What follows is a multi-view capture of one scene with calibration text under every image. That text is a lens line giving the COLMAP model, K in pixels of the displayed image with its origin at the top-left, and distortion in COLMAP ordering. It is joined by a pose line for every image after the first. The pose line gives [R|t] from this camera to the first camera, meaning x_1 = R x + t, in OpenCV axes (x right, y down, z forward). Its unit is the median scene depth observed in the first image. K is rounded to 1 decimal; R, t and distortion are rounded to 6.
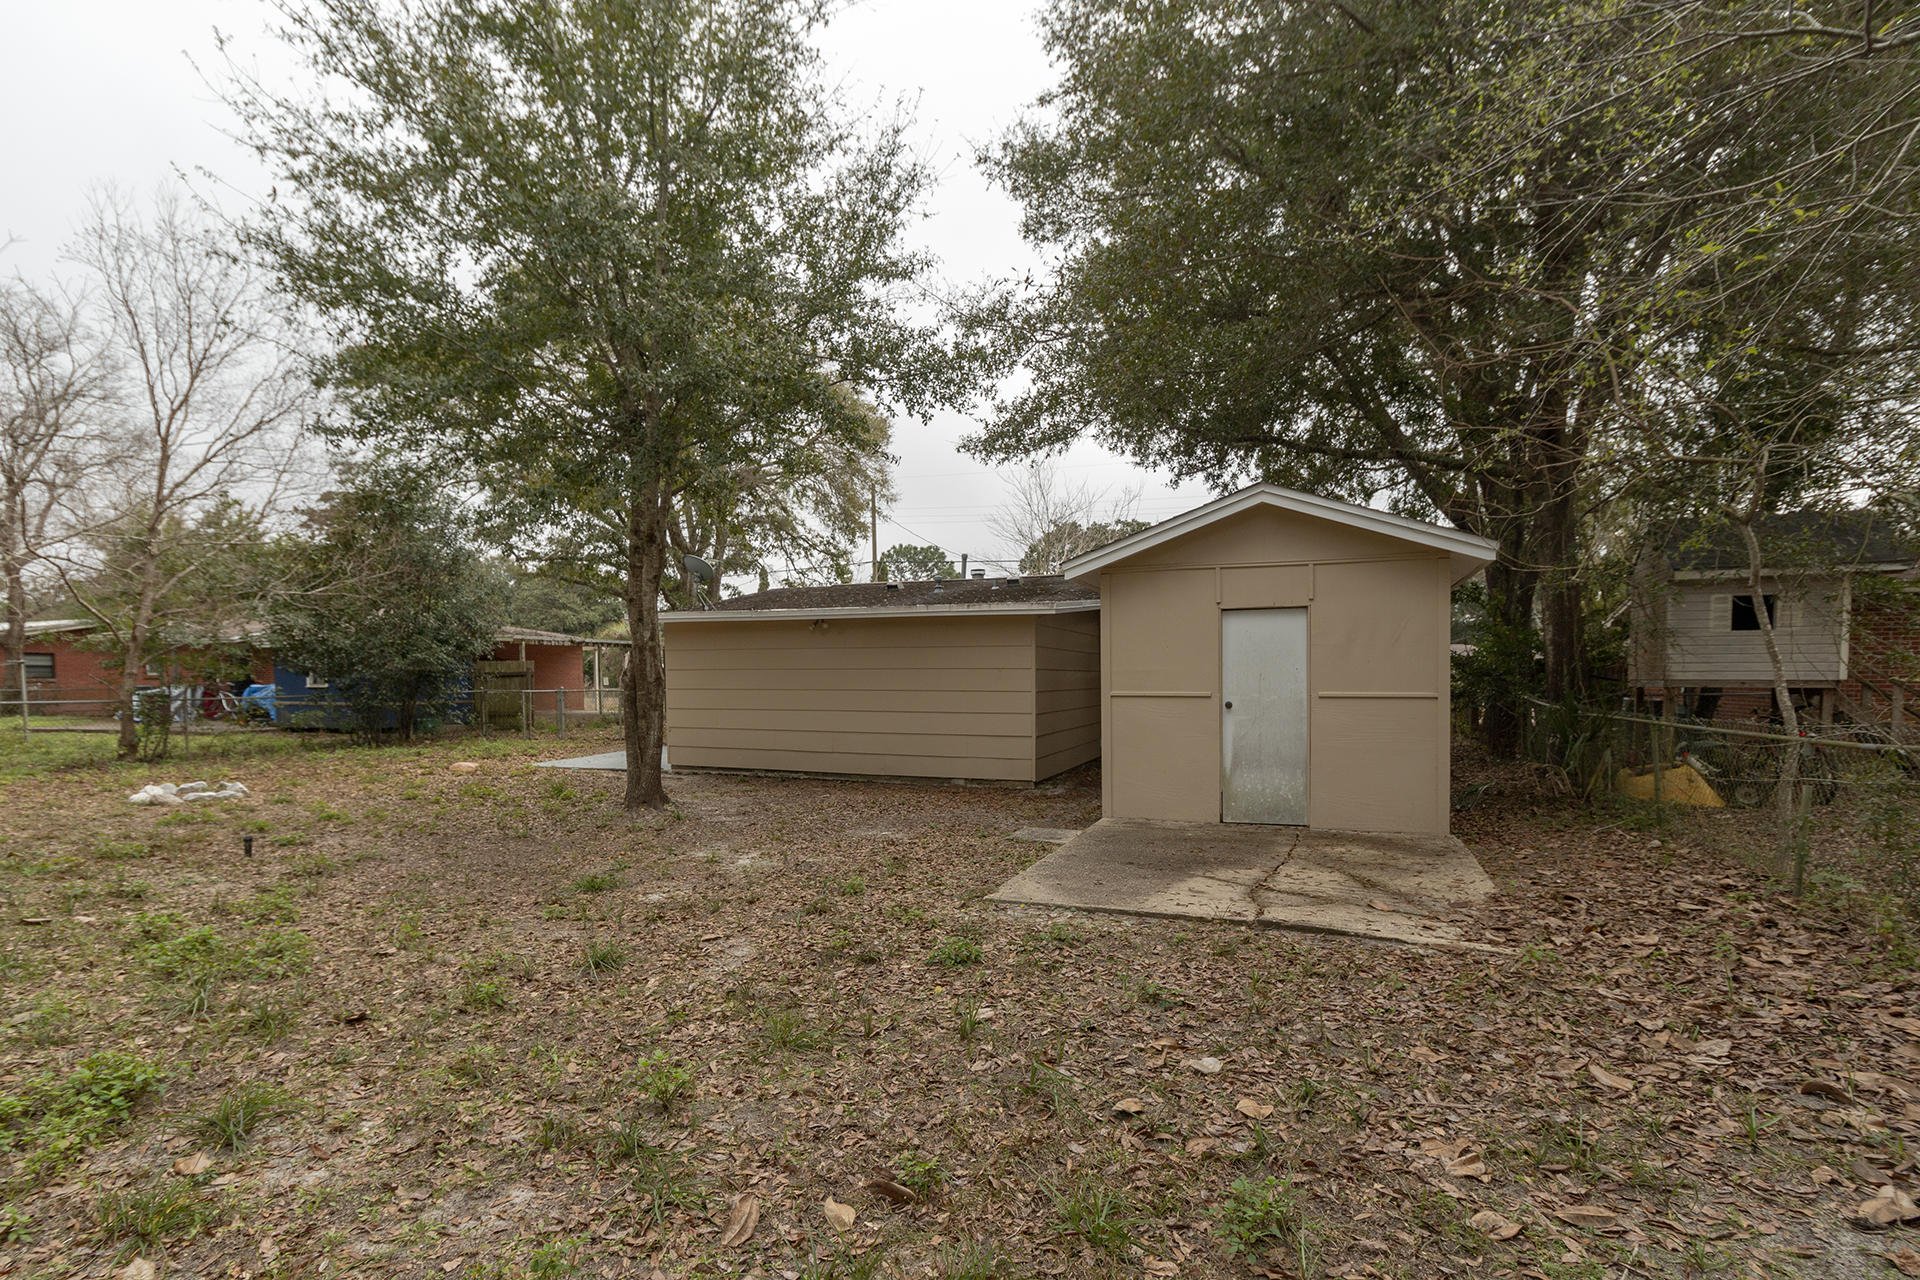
lens RADIAL K [[888.6, 0, 962.4], [0, 888.6, 647.2], [0, 0, 1]] dist [0.007230, -0.001780]
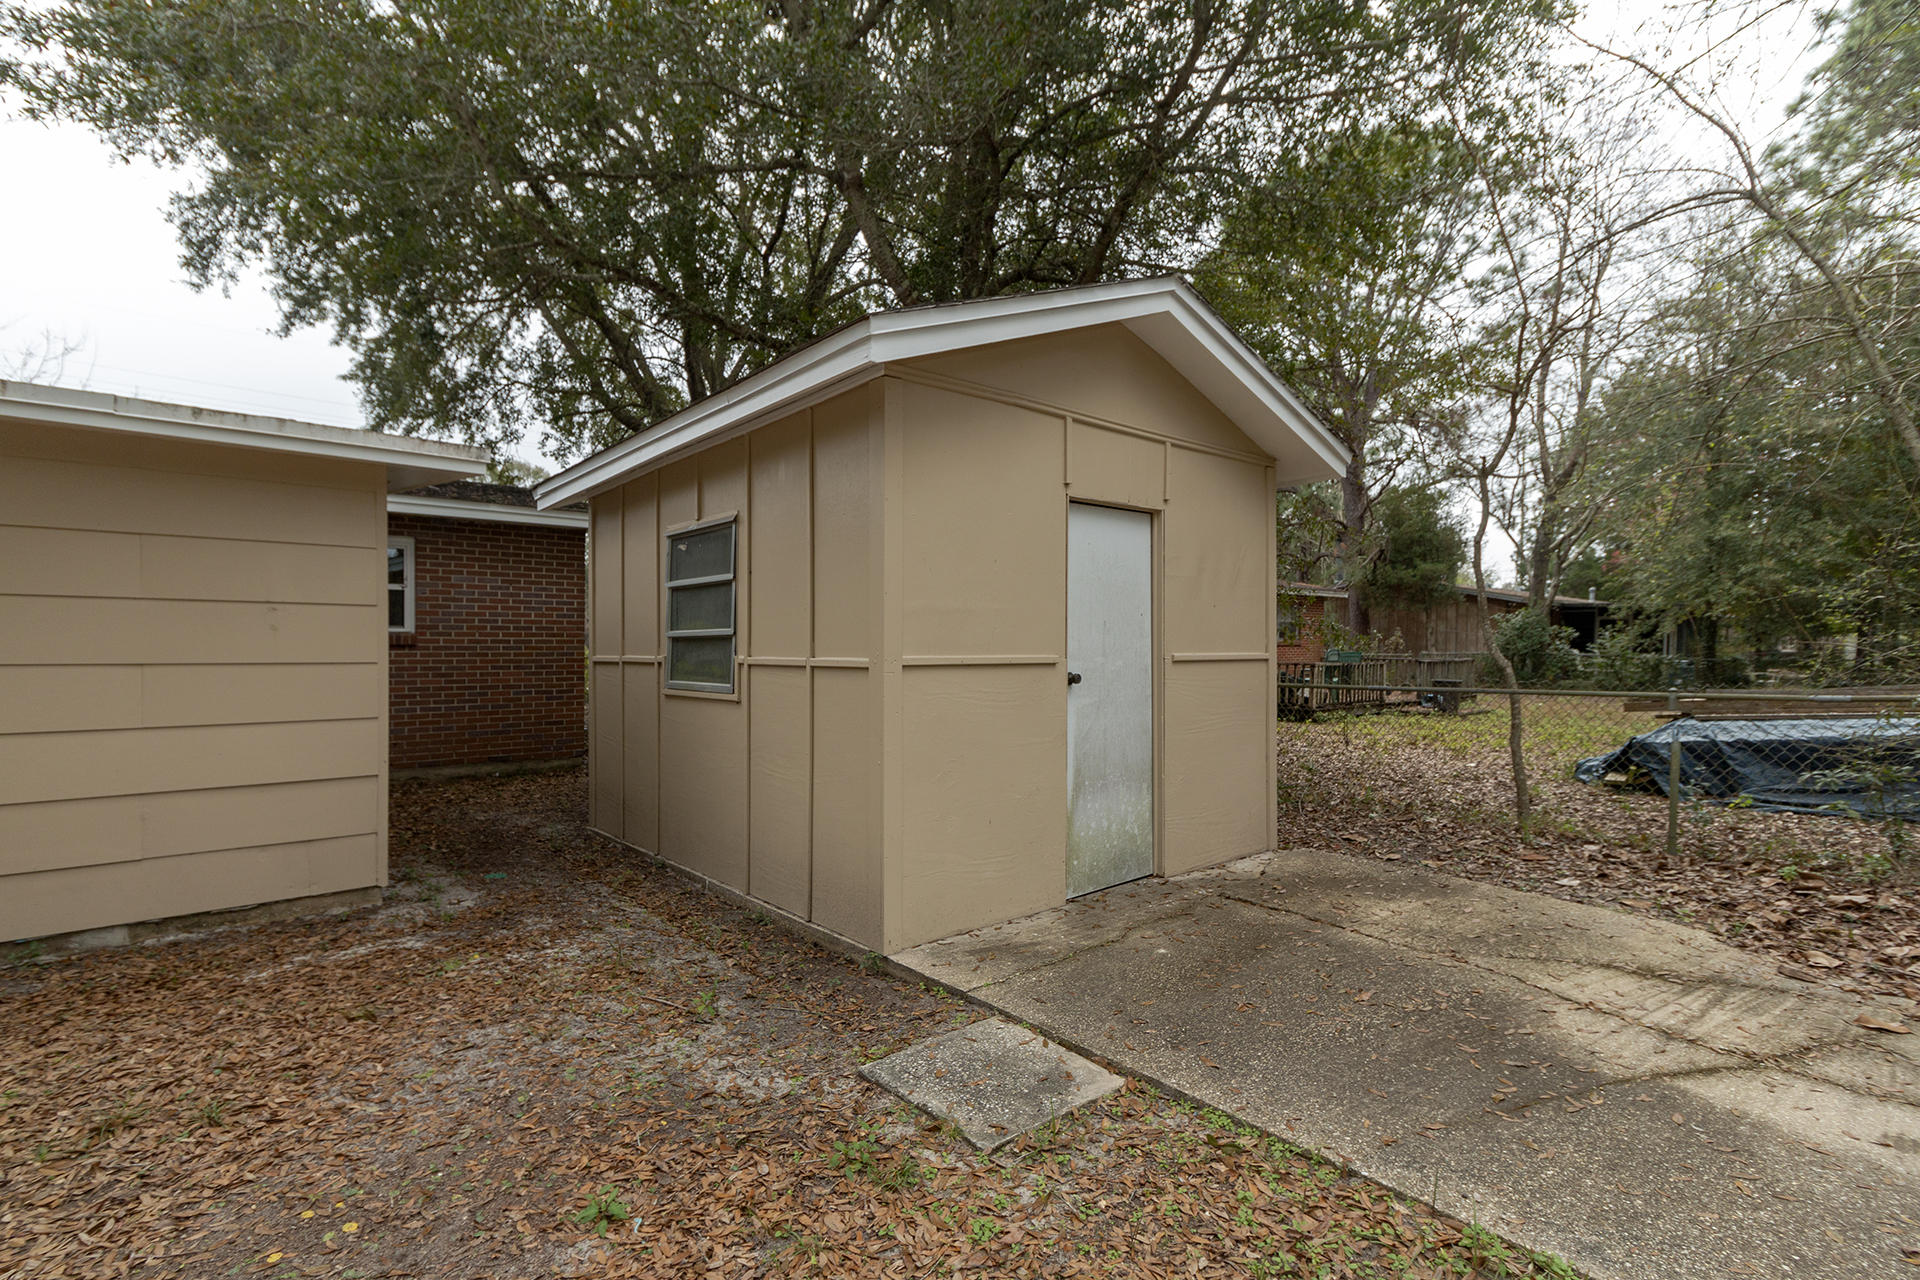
lens RADIAL K [[888.6, 0, 959.5], [0, 888.6, 641.4], [0, 0, 1]] dist [0.007230, -0.001780]
pose [[0.491088, 0.008652, 0.871067, -0.201176], [-0.028725, 0.999568, 0.006266, 0.042364], [-0.870636, -0.028098, 0.491124, 0.815137]]
